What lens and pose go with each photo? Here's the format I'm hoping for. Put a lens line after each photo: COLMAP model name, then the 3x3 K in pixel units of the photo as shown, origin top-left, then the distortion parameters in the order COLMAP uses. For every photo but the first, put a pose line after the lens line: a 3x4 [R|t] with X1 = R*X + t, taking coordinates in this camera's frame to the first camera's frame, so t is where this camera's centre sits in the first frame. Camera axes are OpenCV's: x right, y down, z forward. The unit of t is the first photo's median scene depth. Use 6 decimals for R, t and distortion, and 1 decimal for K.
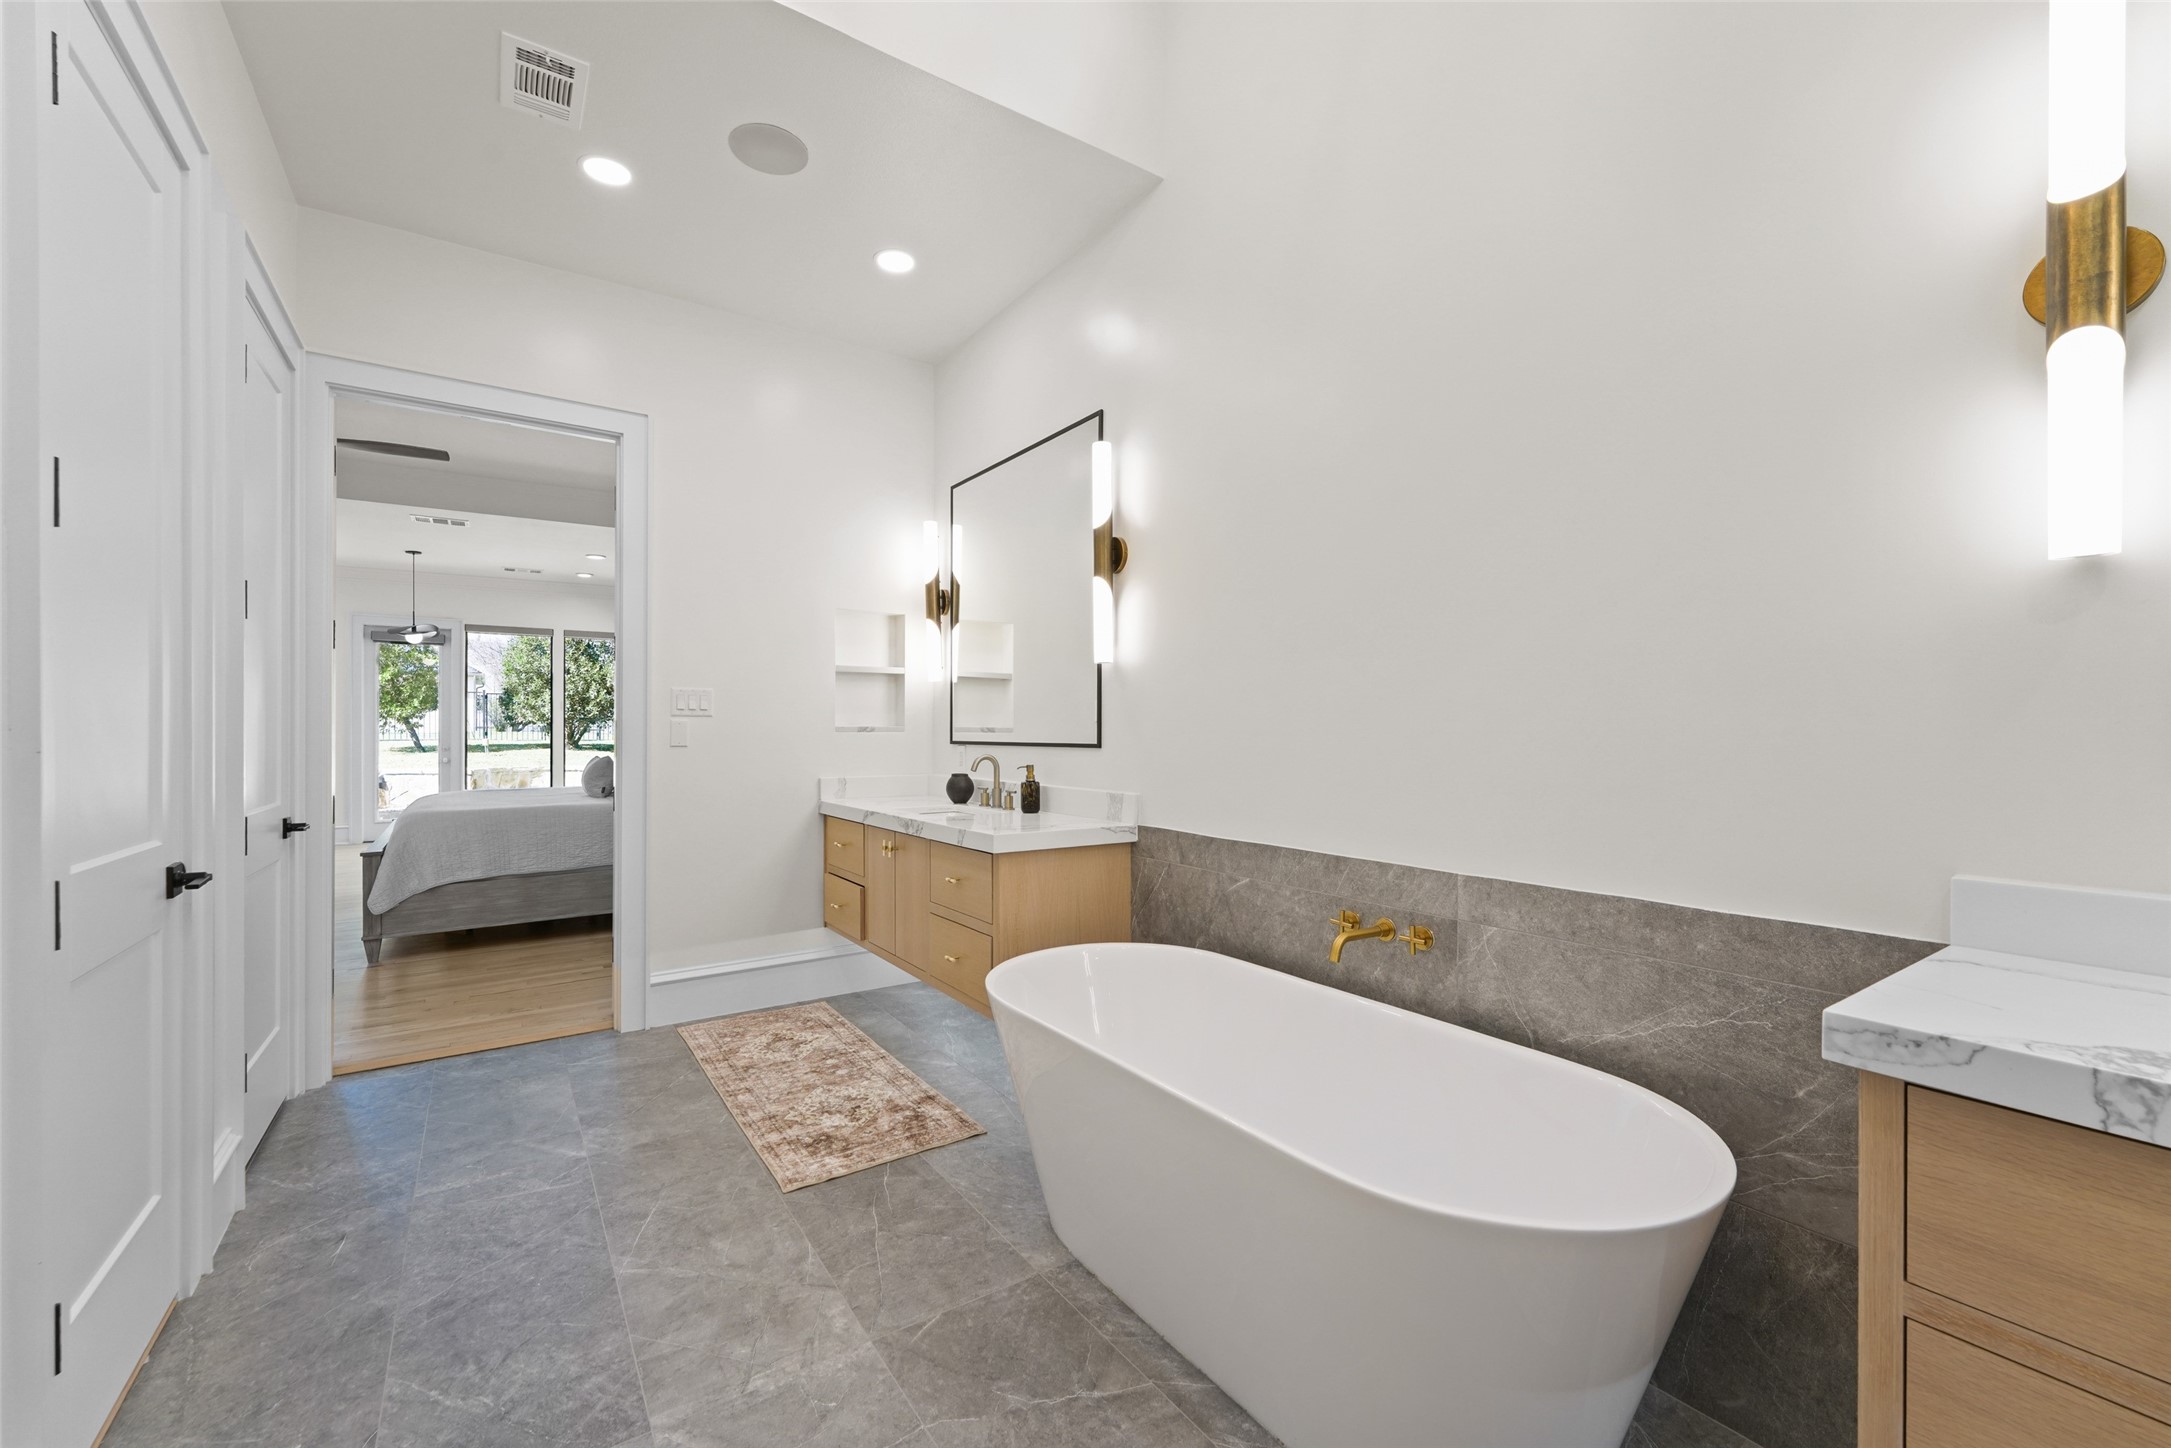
lens RADIAL K [[871.9, 0, 1078.1], [0, 871.9, 734.7], [0, 0, 1]] dist [0.010782, -0.000067]
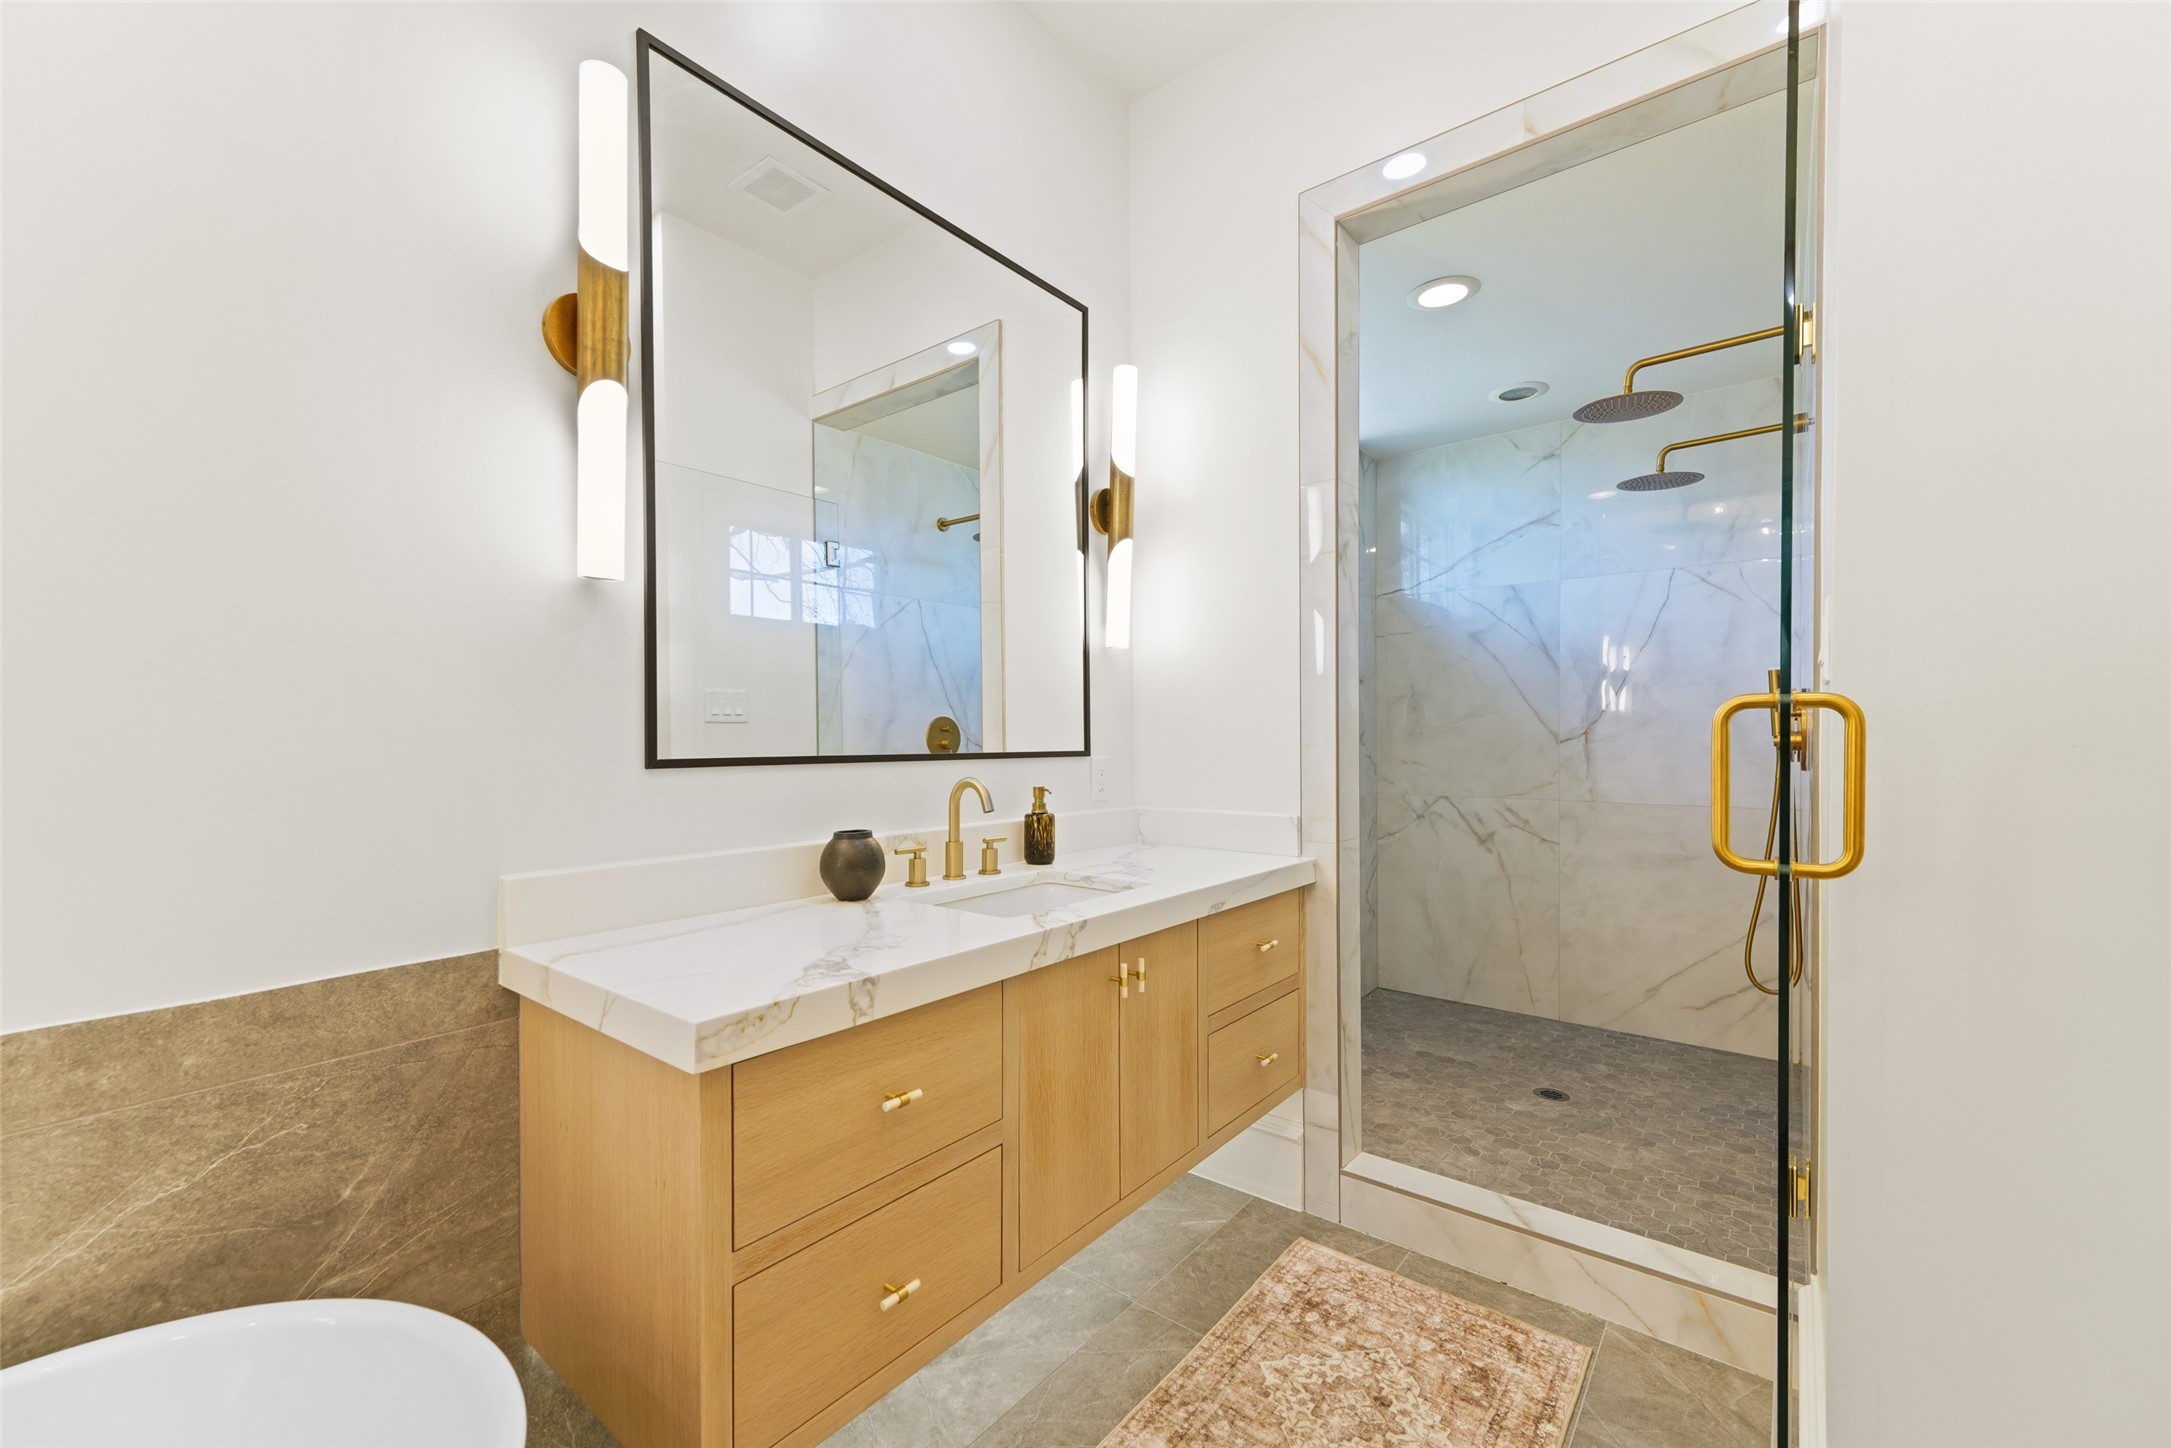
lens RADIAL K [[869.2, 0, 1071.3], [0, 869.2, 738.7], [0, 0, 1]] dist [0.033802, -0.010827]
pose [[-0.283936, -0.006183, 0.958823, -0.103993], [0.006770, 0.999941, 0.008453, -0.000261], [-0.958819, 0.008892, -0.283878, 0.513630]]
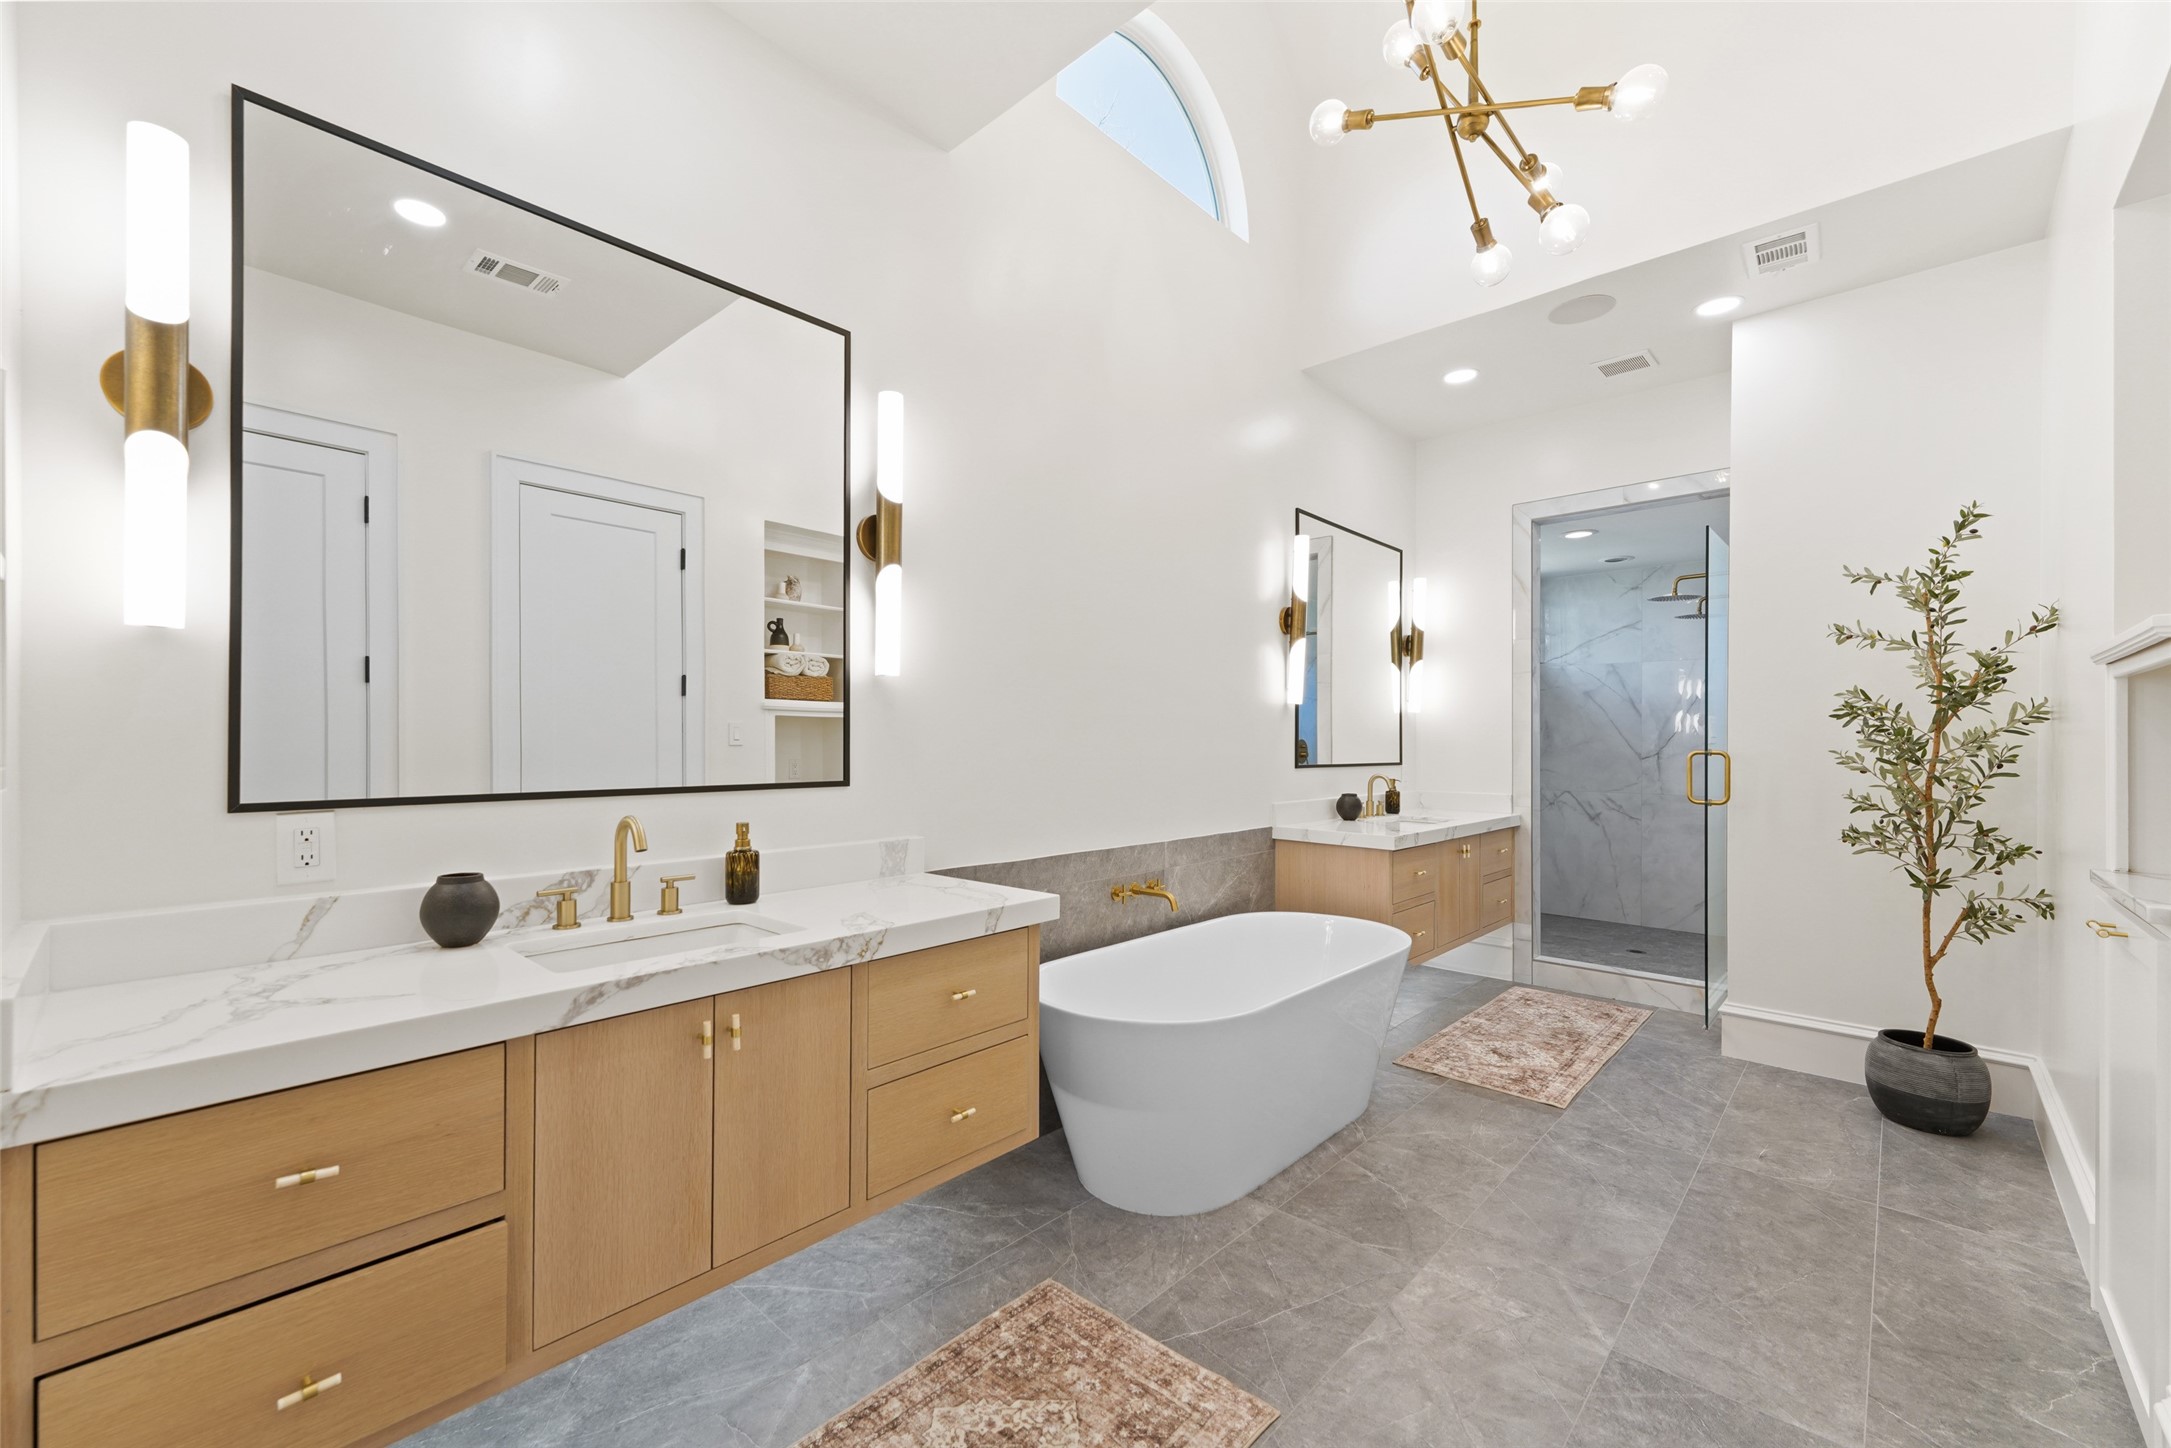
lens RADIAL K [[869.2, 0, 1071.3], [0, 869.2, 738.7], [0, 0, 1]] dist [0.033802, -0.010827]
pose [[-0.216474, 0.001333, 0.976288, -1.355568], [0.001163, 0.999999, -0.001107, -0.045250], [-0.976288, 0.000896, -0.216475, 1.776365]]
